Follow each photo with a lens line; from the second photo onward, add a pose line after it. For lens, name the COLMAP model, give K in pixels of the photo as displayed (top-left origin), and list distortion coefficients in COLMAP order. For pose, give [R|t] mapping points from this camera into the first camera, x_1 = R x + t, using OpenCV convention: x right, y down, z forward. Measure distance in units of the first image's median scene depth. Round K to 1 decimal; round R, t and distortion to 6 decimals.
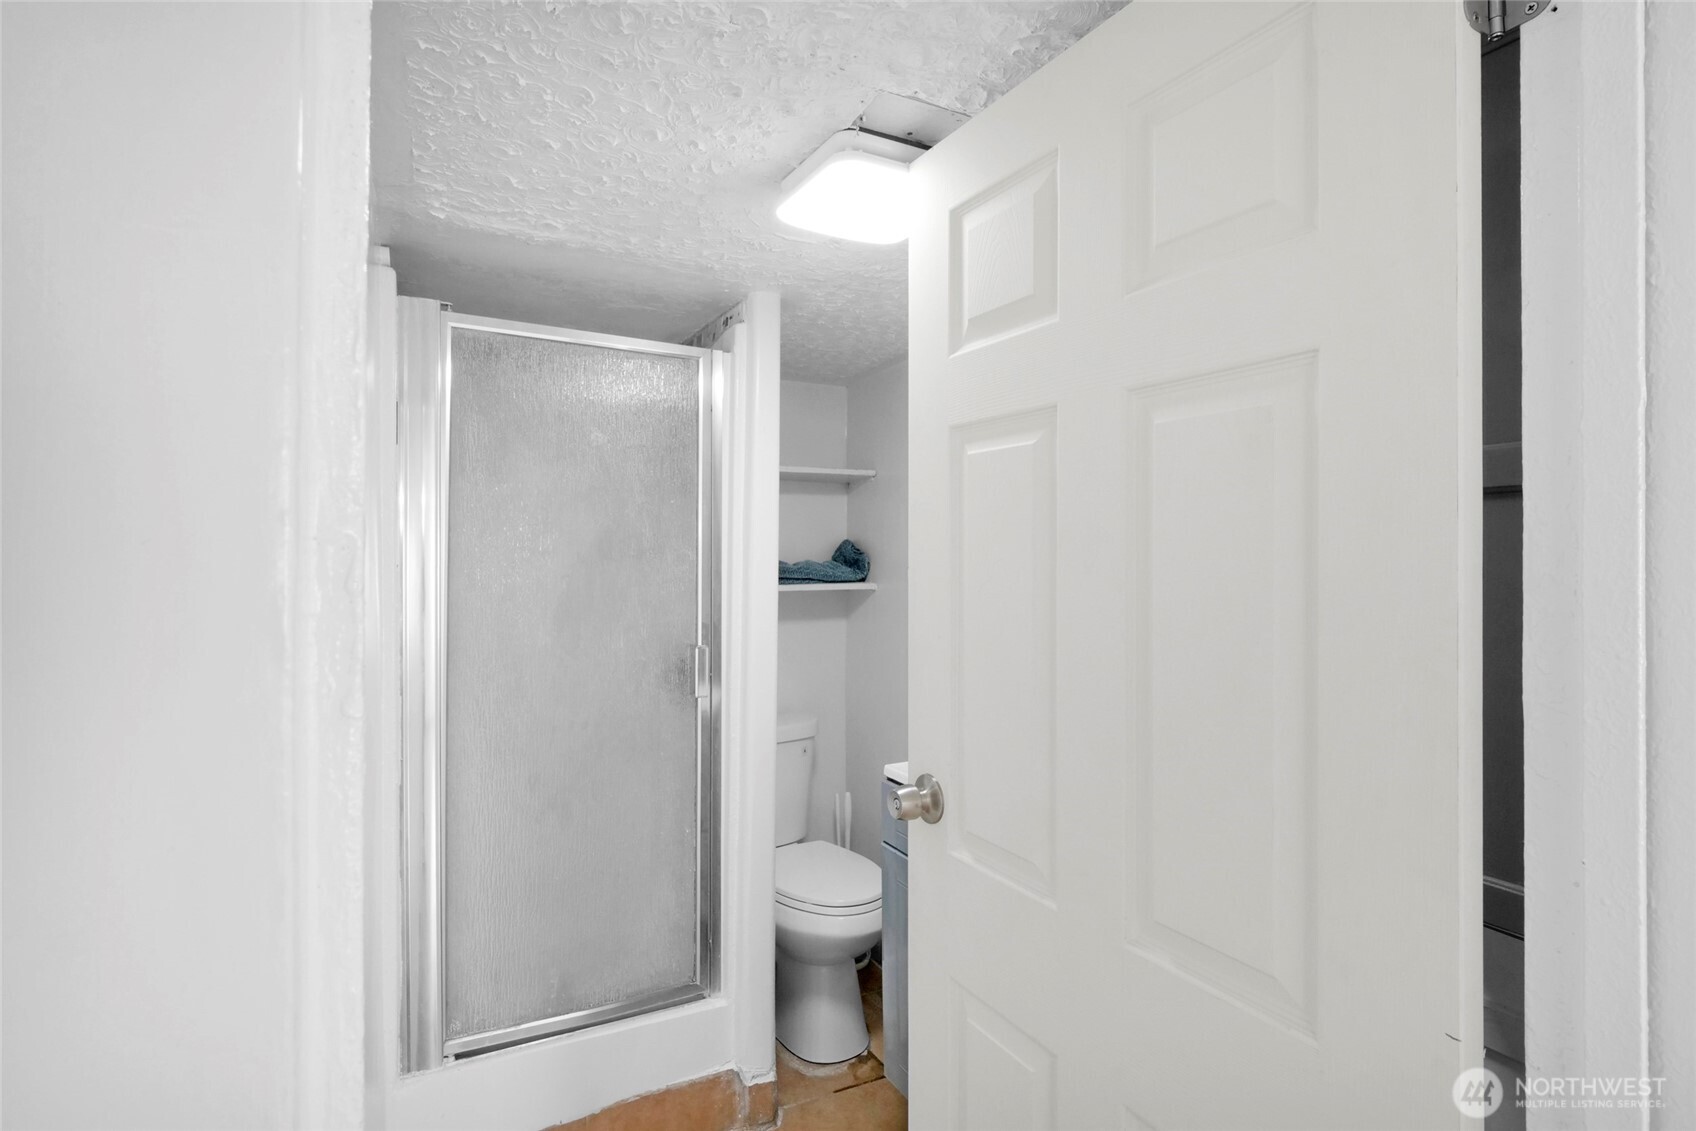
lens RADIAL K [[837.9, 0, 840.5], [0, 837.9, 559.0], [0, 0, 1]] dist [-0.010794, -0.001728]
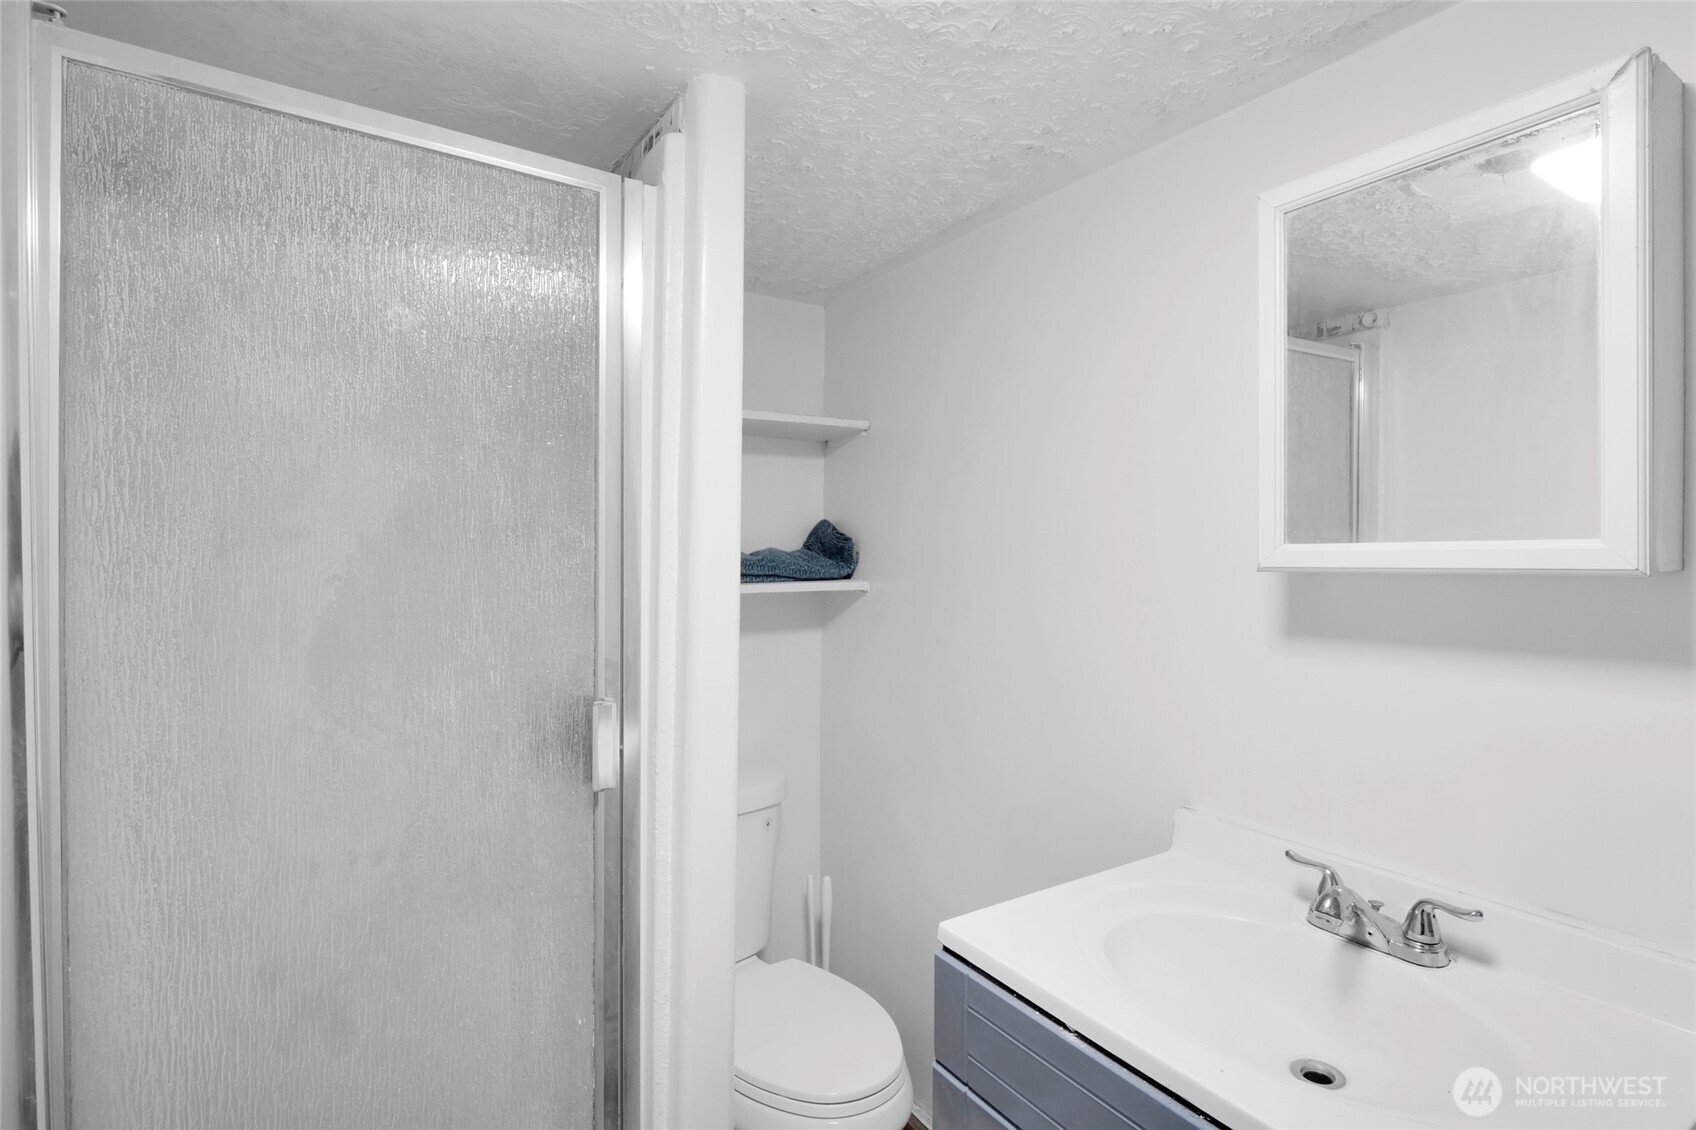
lens RADIAL K [[837.9, 0, 854.2], [0, 837.9, 556.0], [0, 0, 1]] dist [-0.010794, -0.001728]
pose [[0.995524, 0.003581, 0.094438, -0.037685], [-0.004641, 0.999929, 0.011008, -0.000423], [-0.094392, -0.011397, 0.995470, 0.312317]]
